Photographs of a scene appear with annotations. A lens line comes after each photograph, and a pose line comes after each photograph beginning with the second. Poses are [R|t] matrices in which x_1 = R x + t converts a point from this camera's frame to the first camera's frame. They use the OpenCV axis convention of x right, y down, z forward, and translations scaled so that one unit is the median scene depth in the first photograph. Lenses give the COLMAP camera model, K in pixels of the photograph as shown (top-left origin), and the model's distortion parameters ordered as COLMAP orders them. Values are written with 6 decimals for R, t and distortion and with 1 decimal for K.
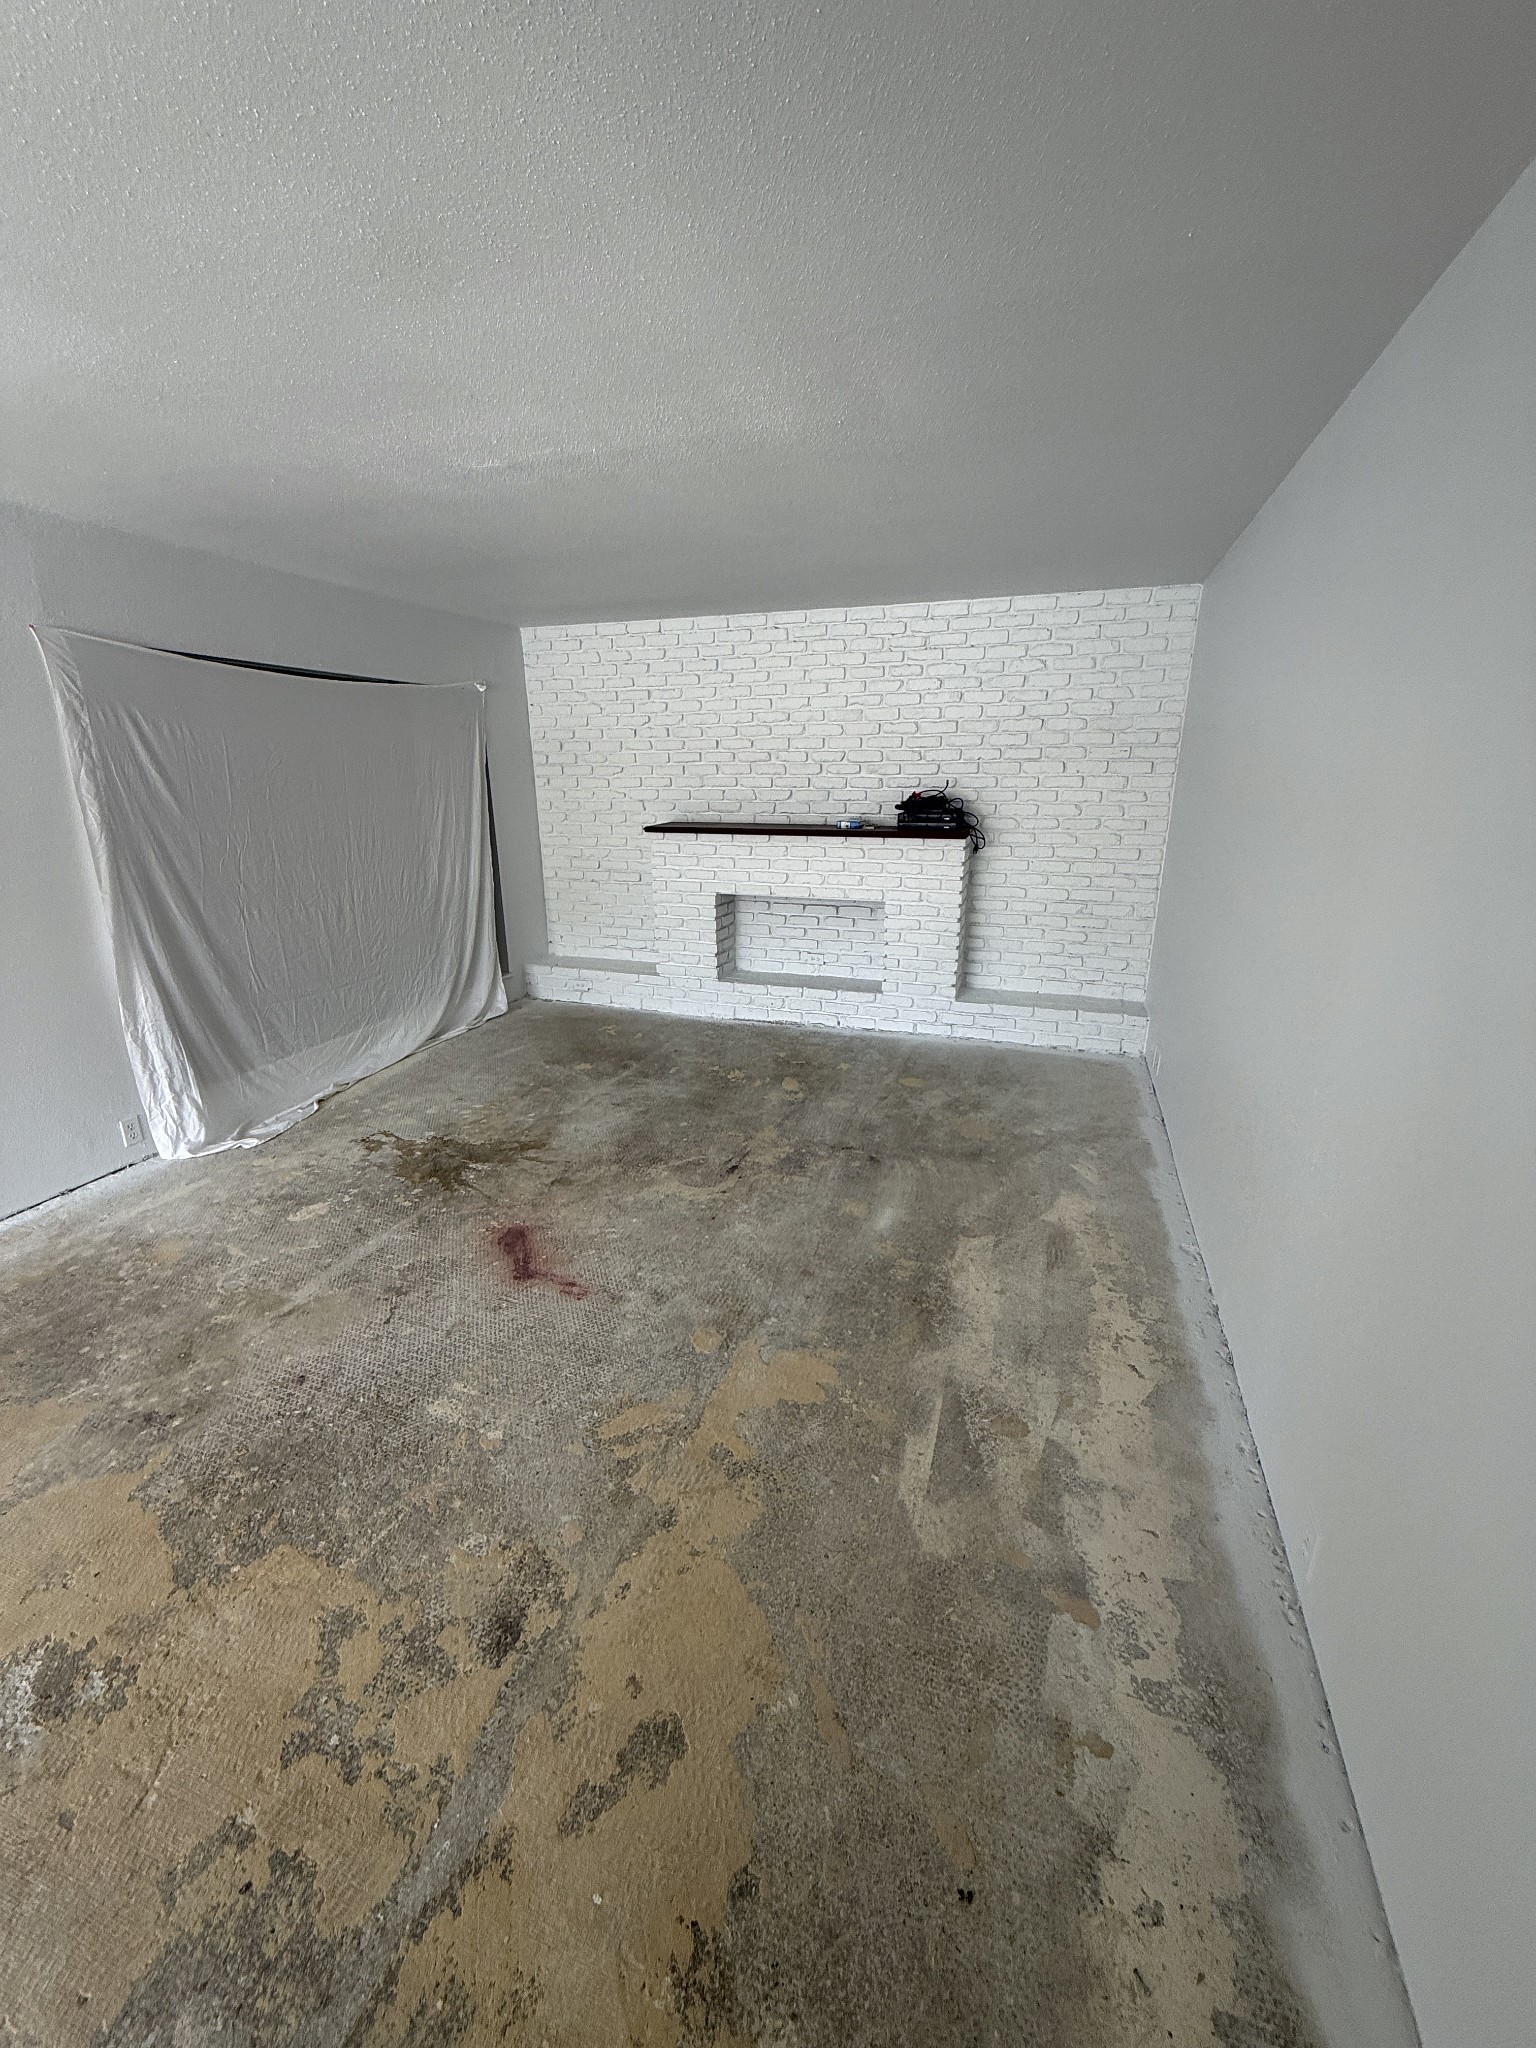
lens RADIAL K [[810.0, 0, 765.1], [0, 810.0, 996.9], [0, 0, 1]] dist [-0.004075, 0.002028]
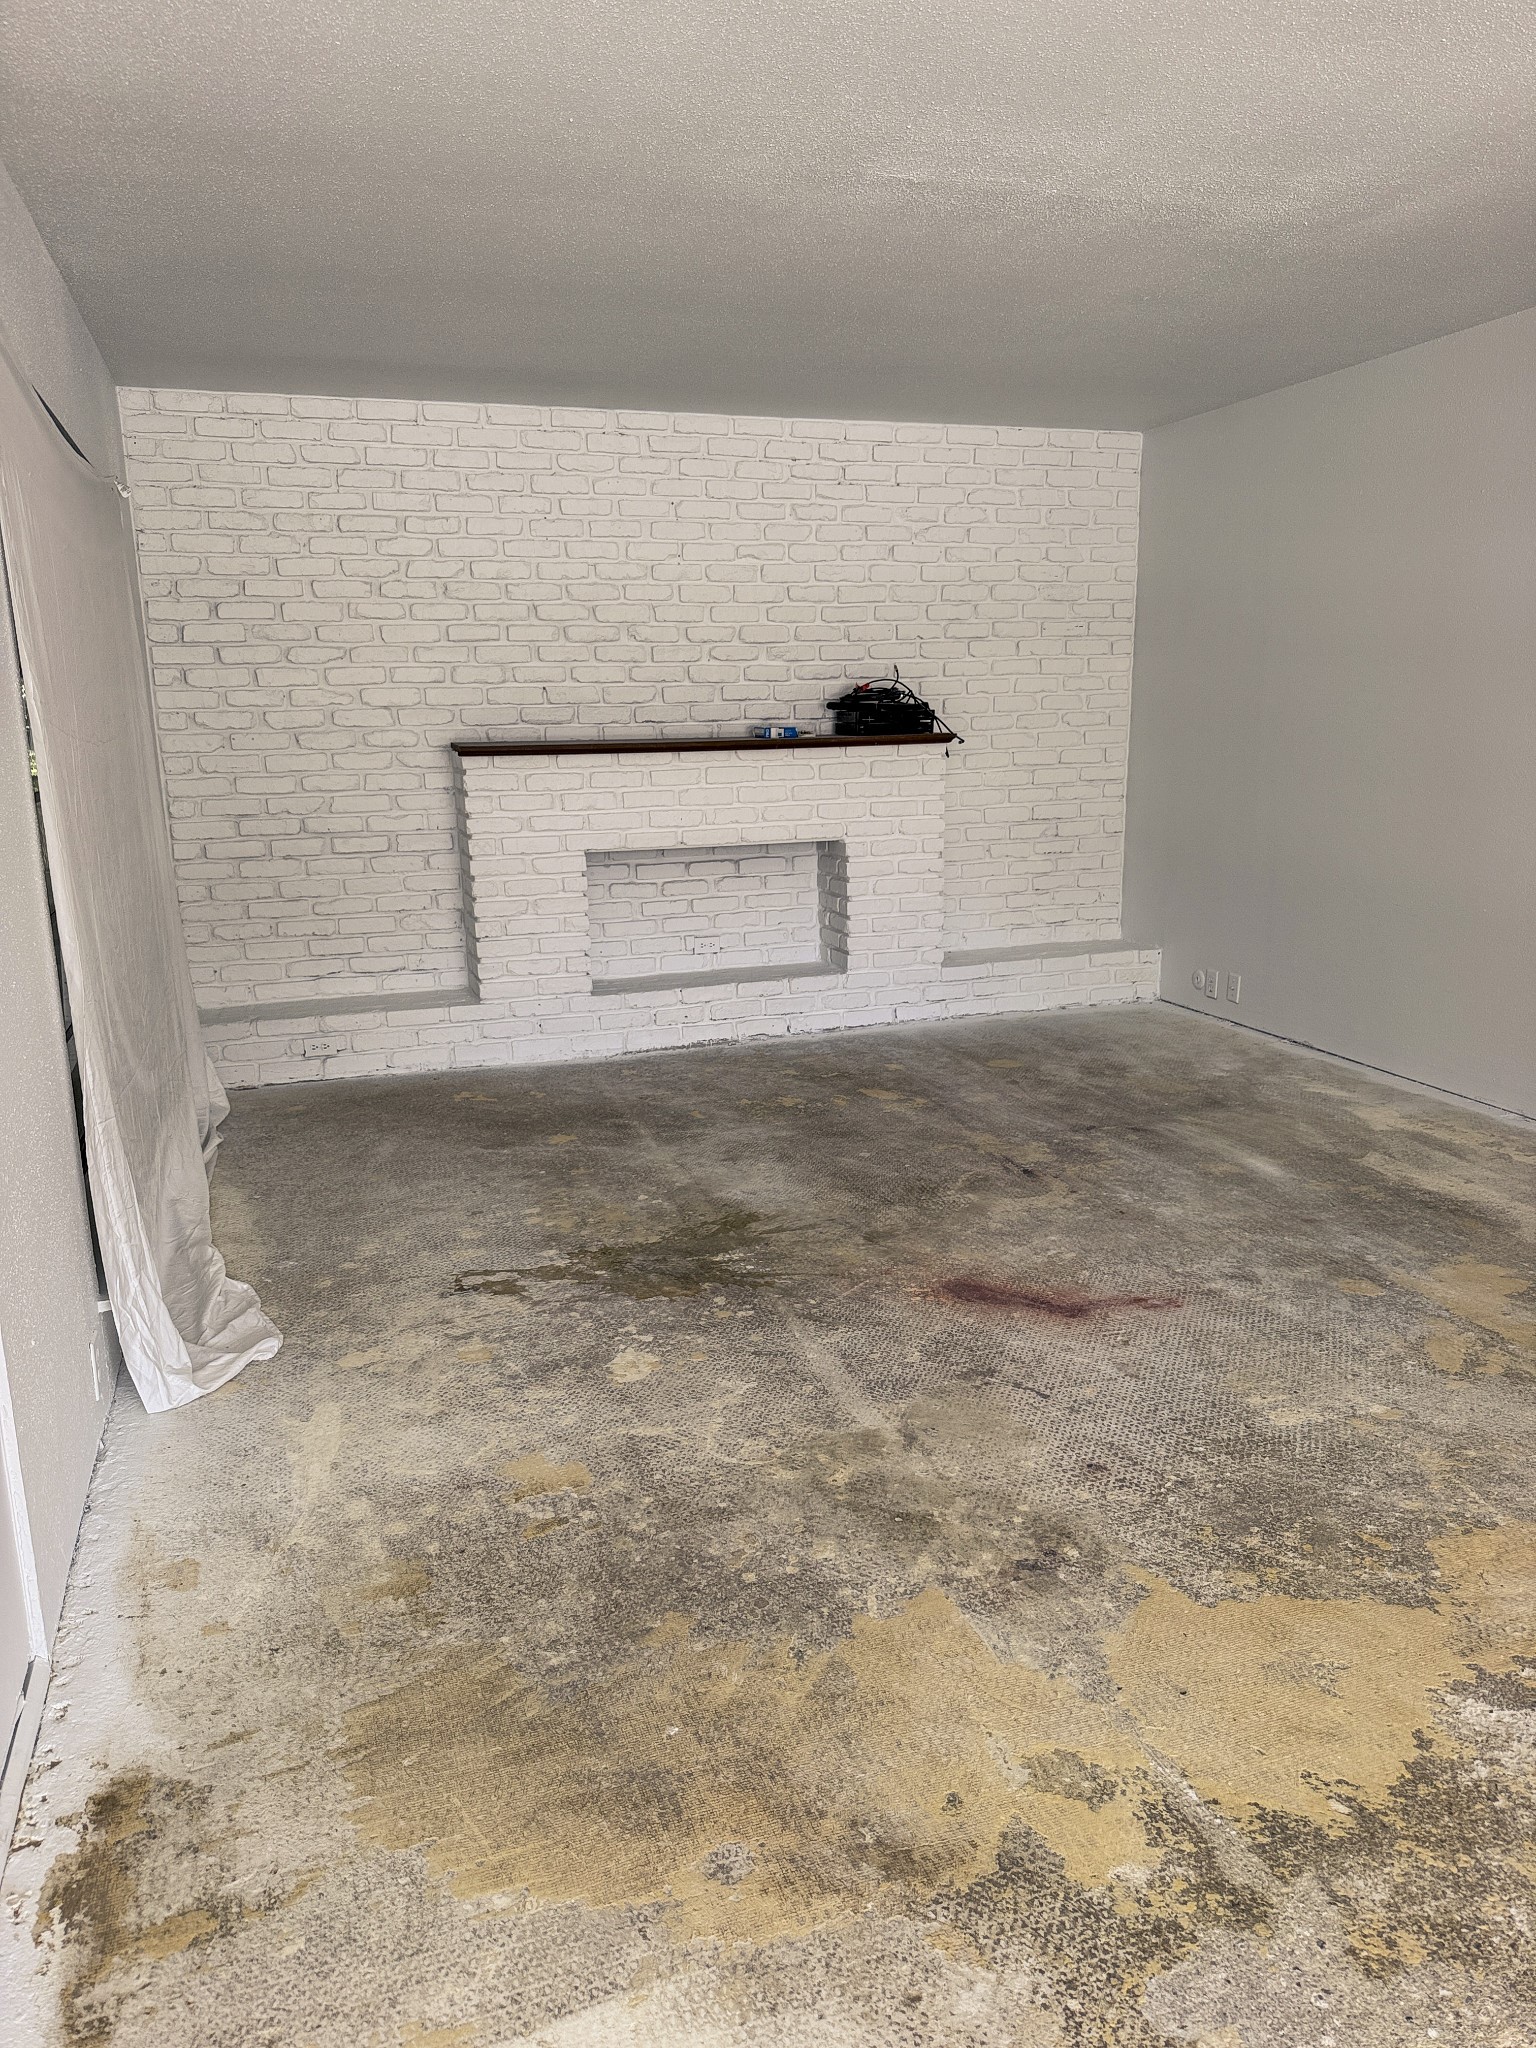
lens RADIAL K [[1440.2, 0, 709.0], [0, 1440.2, 1012.7], [0, 0, 1]] dist [0.057371, -0.073667]
pose [[0.804410, -0.133542, 0.578870, -0.891610], [0.176124, 0.984209, -0.017694, 0.041306], [-0.567366, 0.116186, 0.815228, 0.095869]]
